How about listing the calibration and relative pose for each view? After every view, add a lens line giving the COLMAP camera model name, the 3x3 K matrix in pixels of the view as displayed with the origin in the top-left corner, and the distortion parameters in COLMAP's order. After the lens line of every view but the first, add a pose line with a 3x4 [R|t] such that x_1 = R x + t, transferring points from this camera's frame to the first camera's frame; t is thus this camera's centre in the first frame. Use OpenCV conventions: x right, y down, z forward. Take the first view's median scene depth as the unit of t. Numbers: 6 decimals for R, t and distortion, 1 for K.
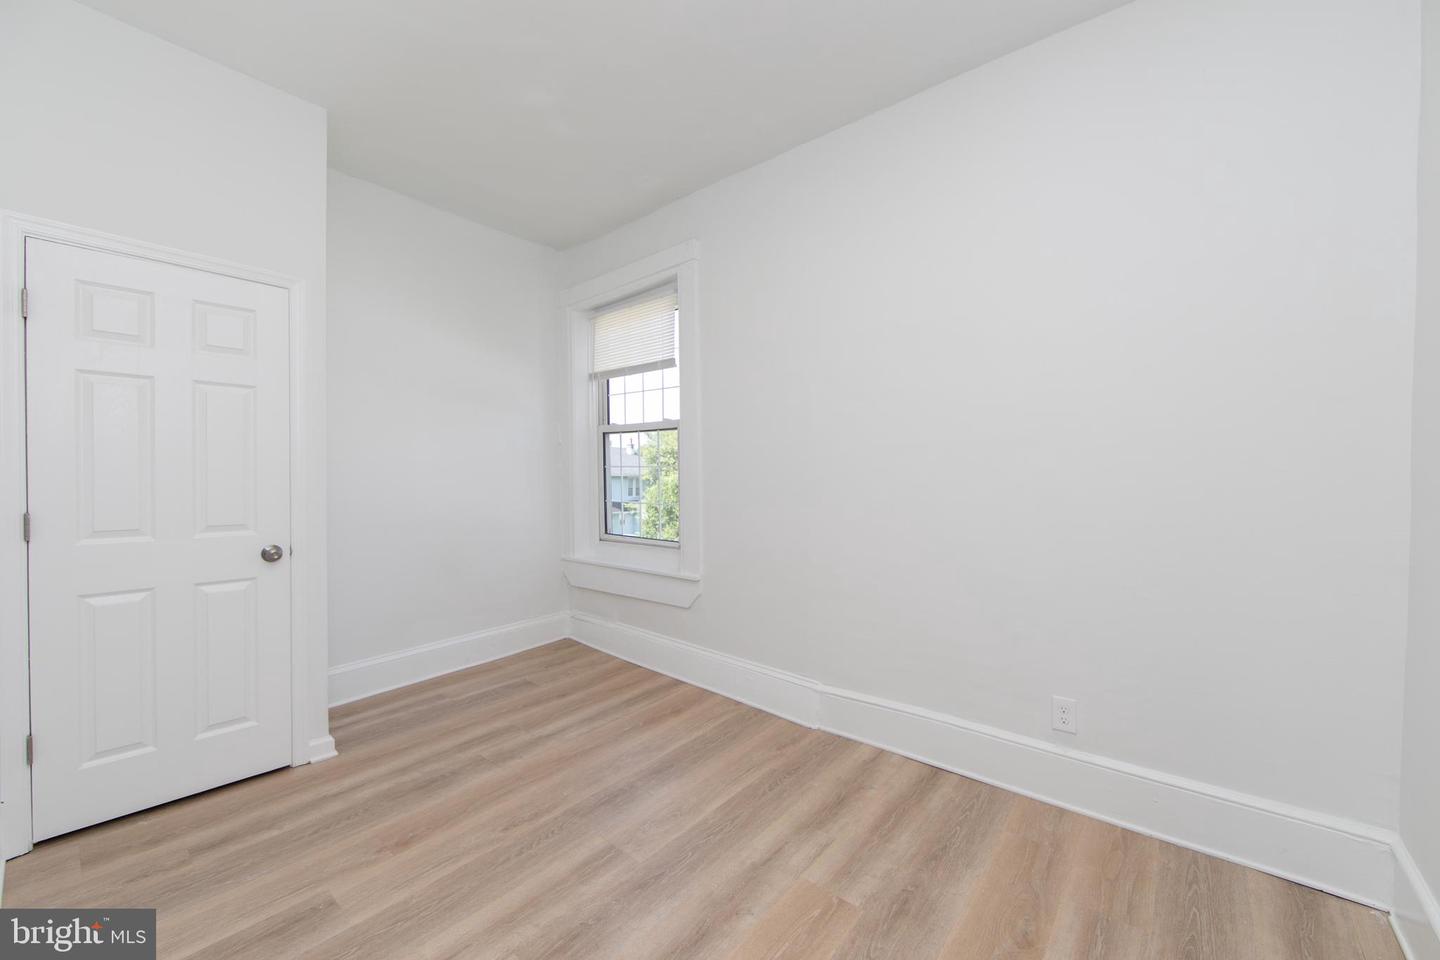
lens RADIAL K [[574.4, 0, 729.3], [0, 574.4, 473.4], [0, 0, 1]] dist [-0.001081, -0.000482]
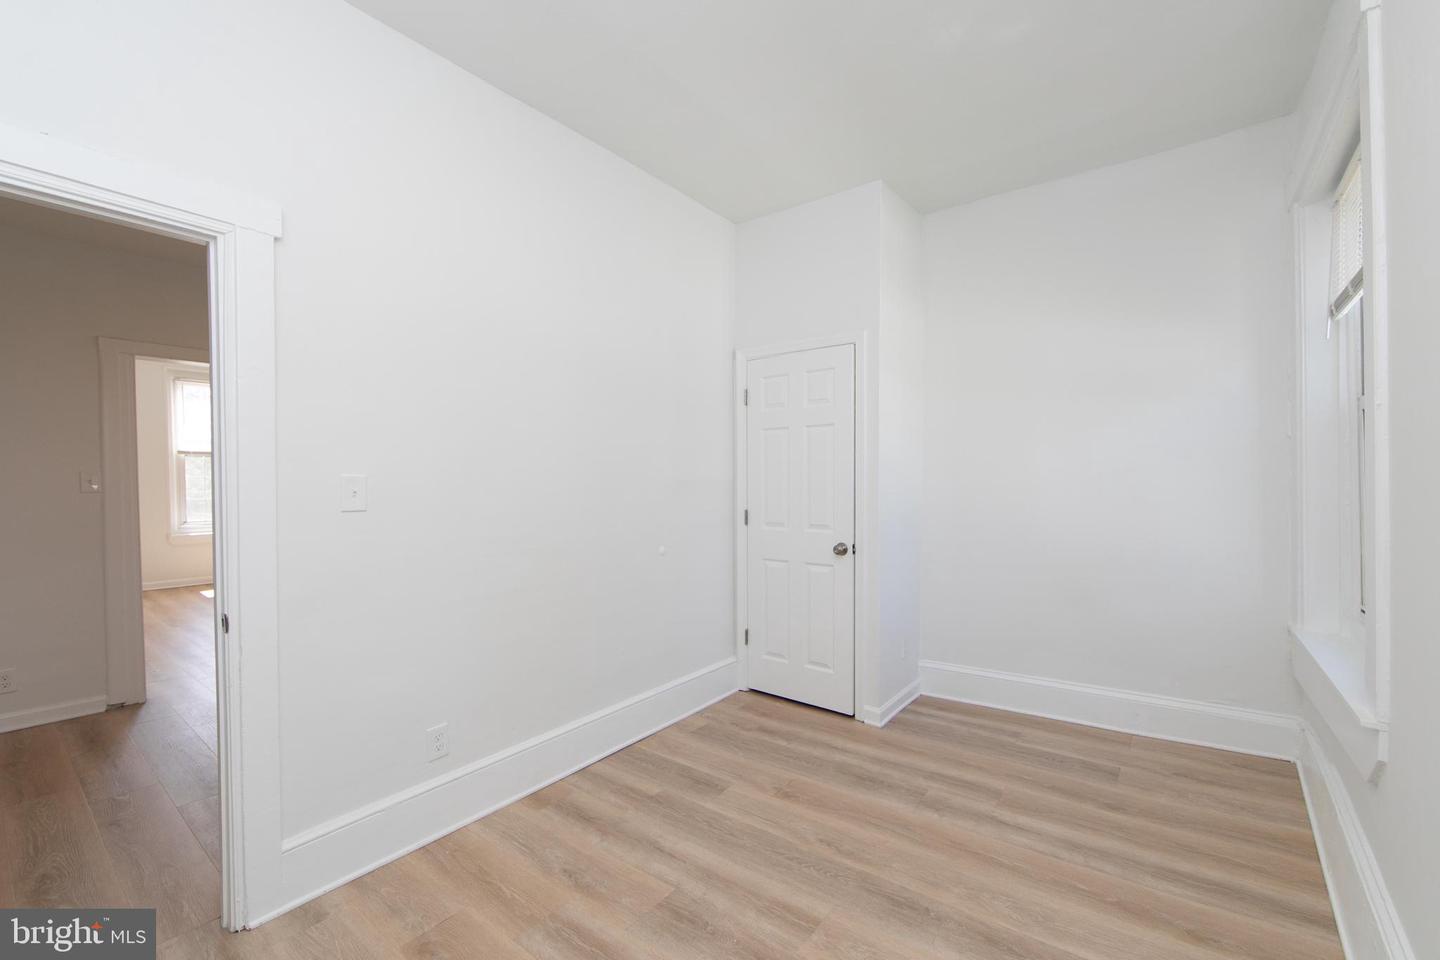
lens RADIAL K [[580.7, 0, 720.0], [0, 580.7, 480.0], [0, 0, 1]] dist [-0.001380, -0.000321]
pose [[0.035711, -0.007690, -0.999333, 0.549258], [0.006281, 0.999952, -0.007470, -0.021107], [0.999342, -0.006010, 0.035758, 0.654714]]
